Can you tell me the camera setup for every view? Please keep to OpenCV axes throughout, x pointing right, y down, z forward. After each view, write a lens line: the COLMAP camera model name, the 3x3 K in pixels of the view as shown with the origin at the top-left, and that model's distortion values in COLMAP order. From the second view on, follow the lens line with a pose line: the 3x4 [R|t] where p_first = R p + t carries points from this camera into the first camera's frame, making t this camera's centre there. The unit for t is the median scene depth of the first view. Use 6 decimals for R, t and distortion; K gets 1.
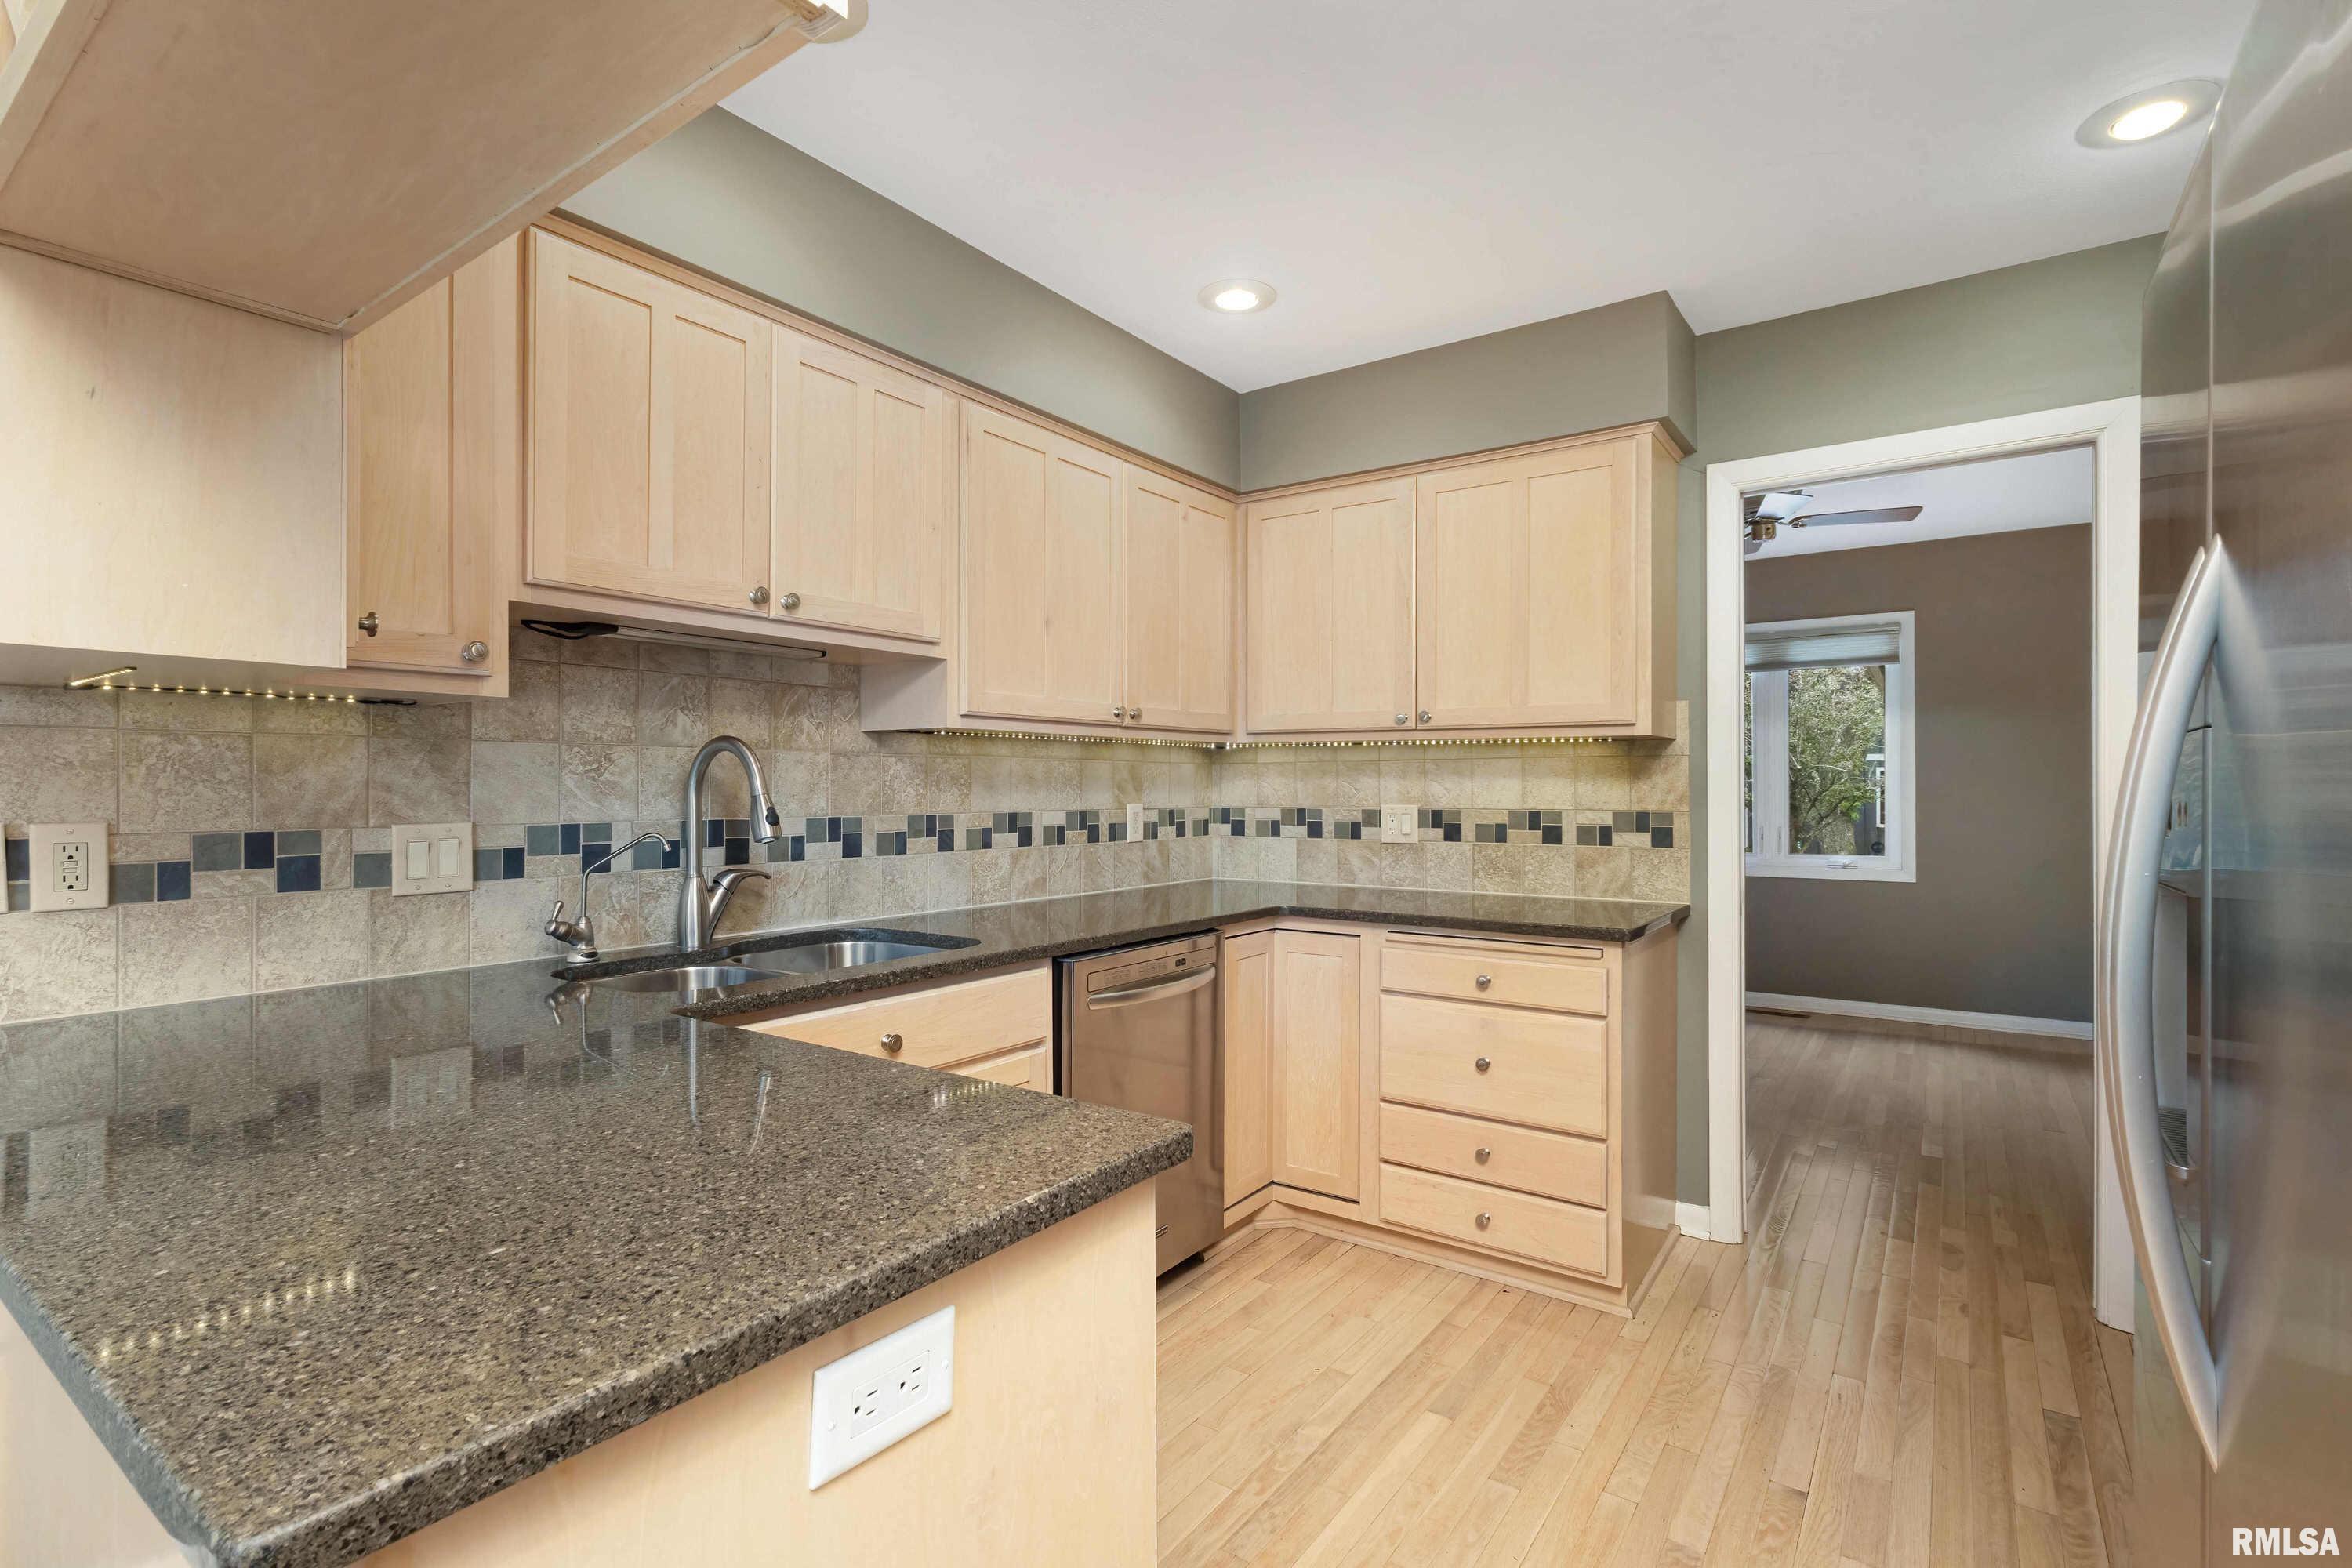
lens RADIAL K [[1099.9, 0, 1181.3], [0, 1099.9, 779.1], [0, 0, 1]] dist [0.001810, -0.000171]
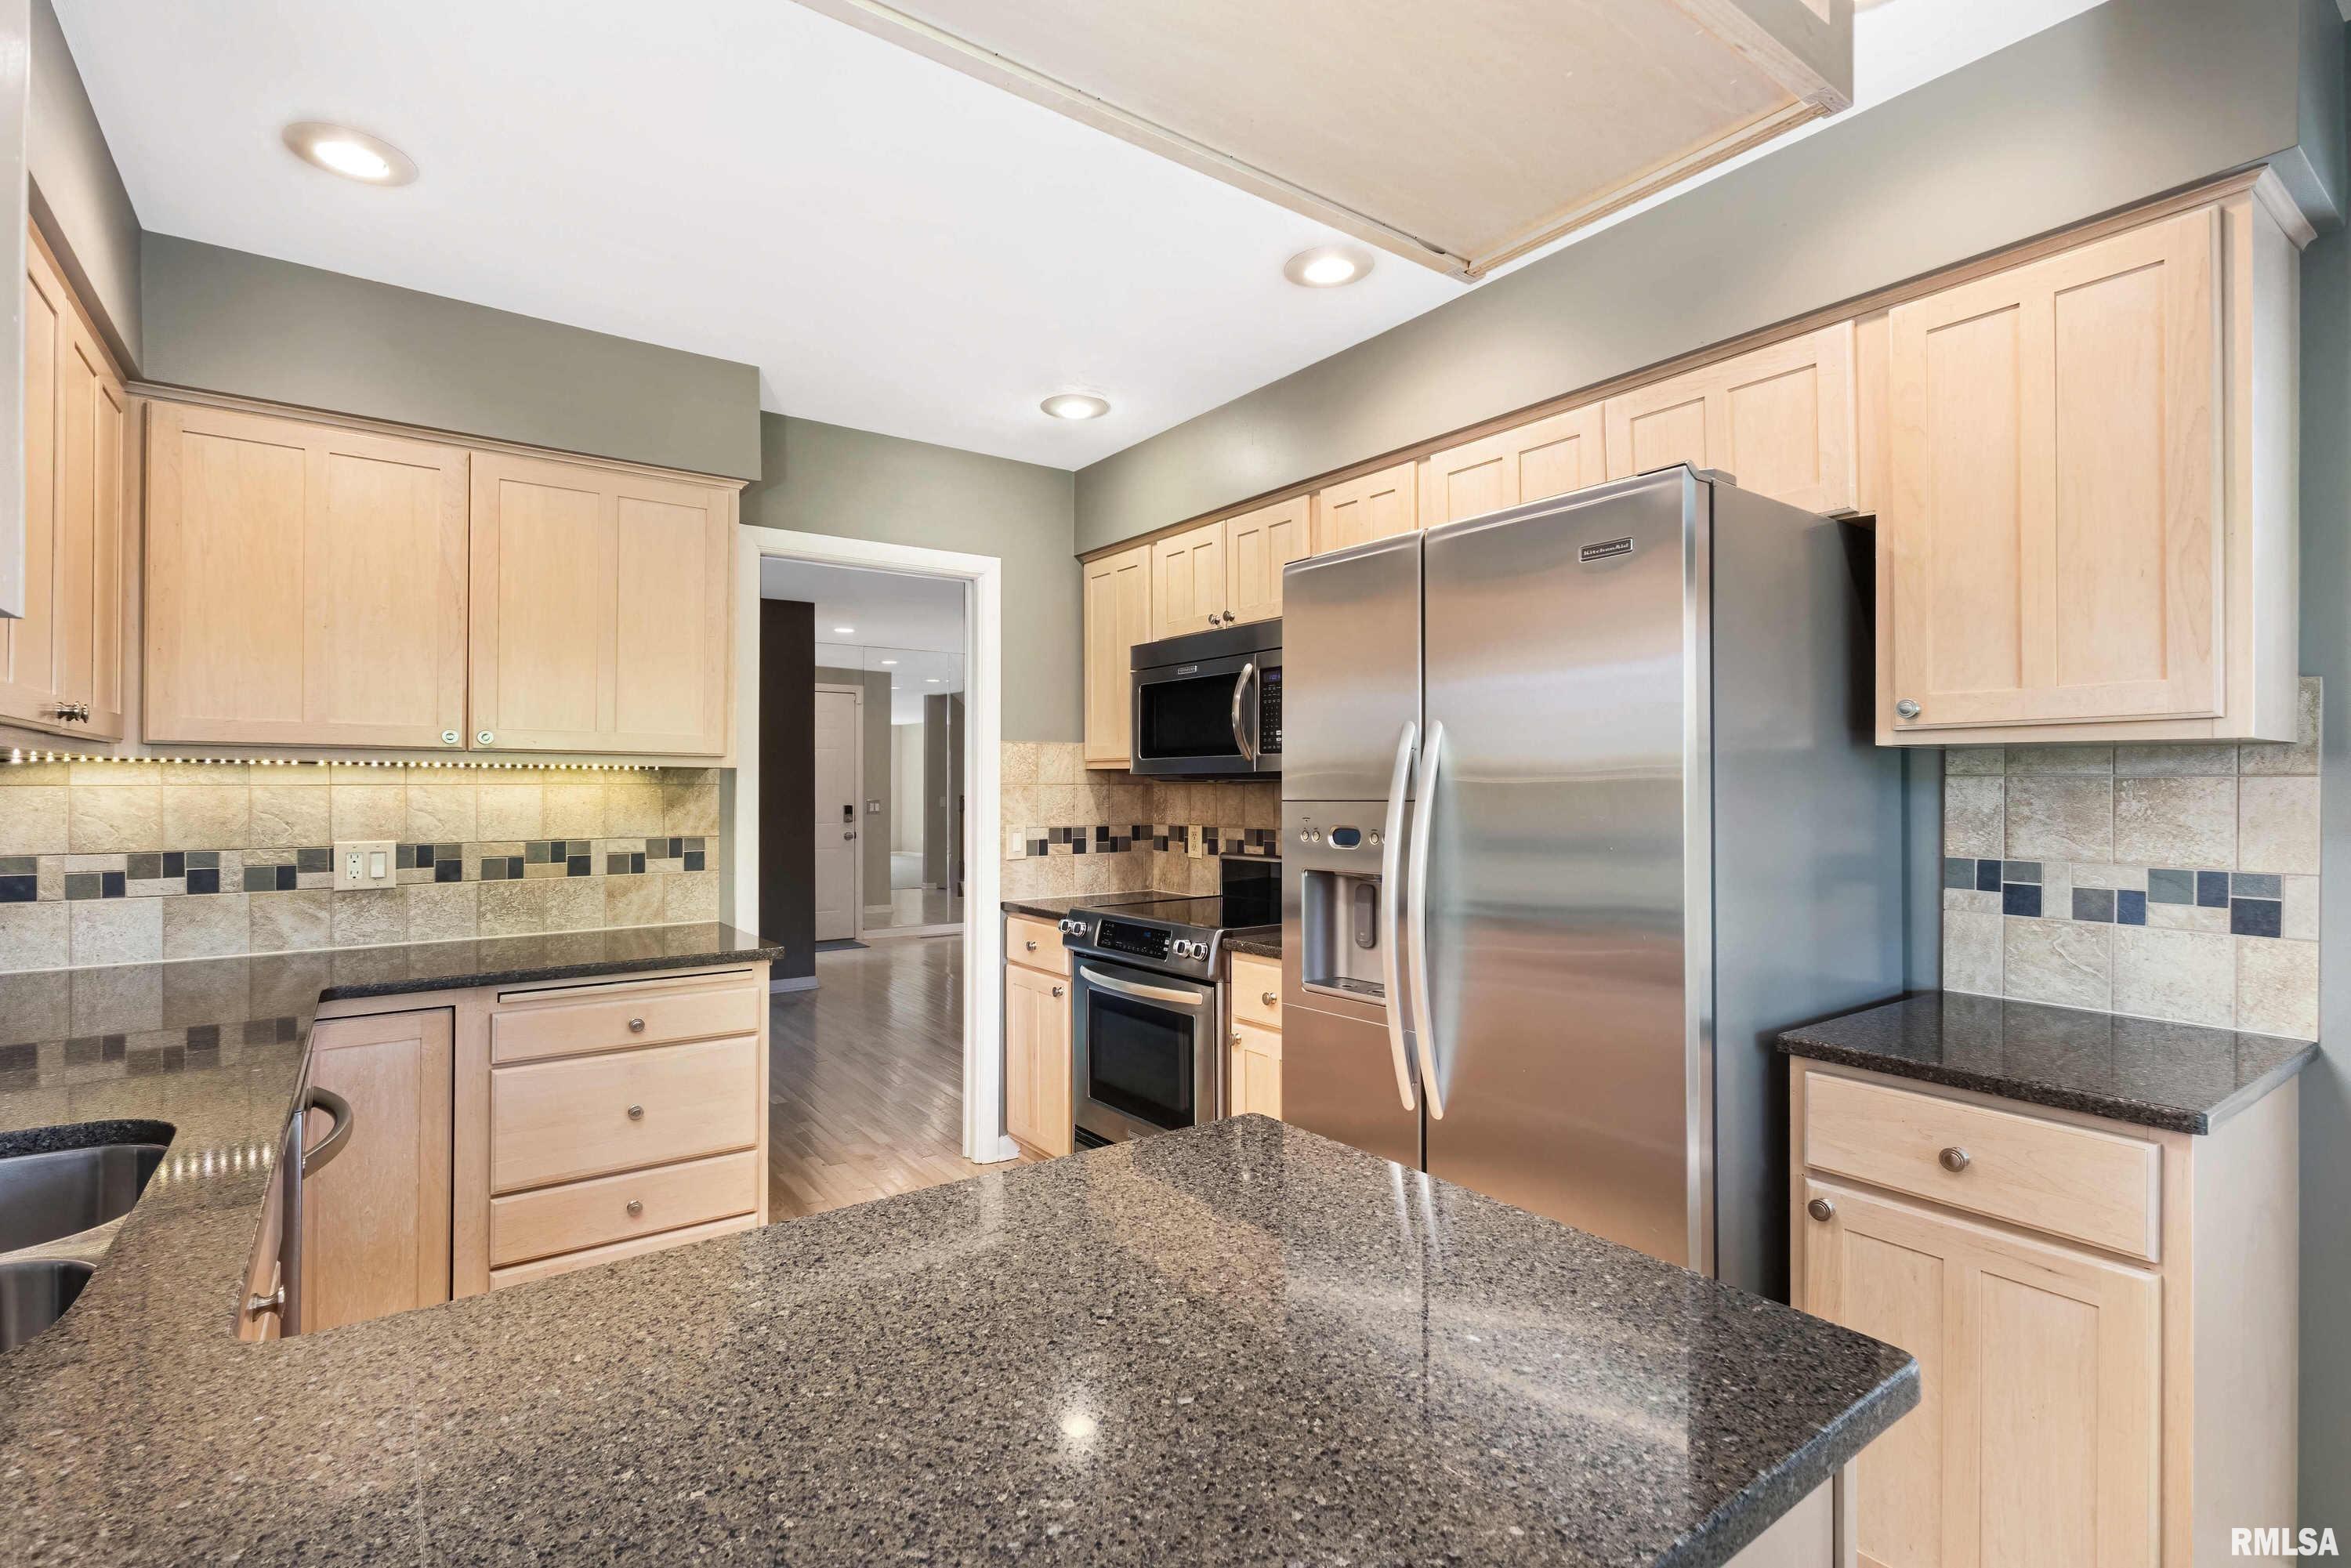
lens RADIAL K [[1084.6, 0, 1170.5], [0, 1084.6, 789.7], [0, 0, 1]] dist [0.003975, 0.000341]
pose [[0.317603, -0.001752, 0.948222, -0.385705], [-0.005935, 0.999975, 0.003835, -0.021526], [-0.948205, -0.006846, 0.317585, 0.216716]]
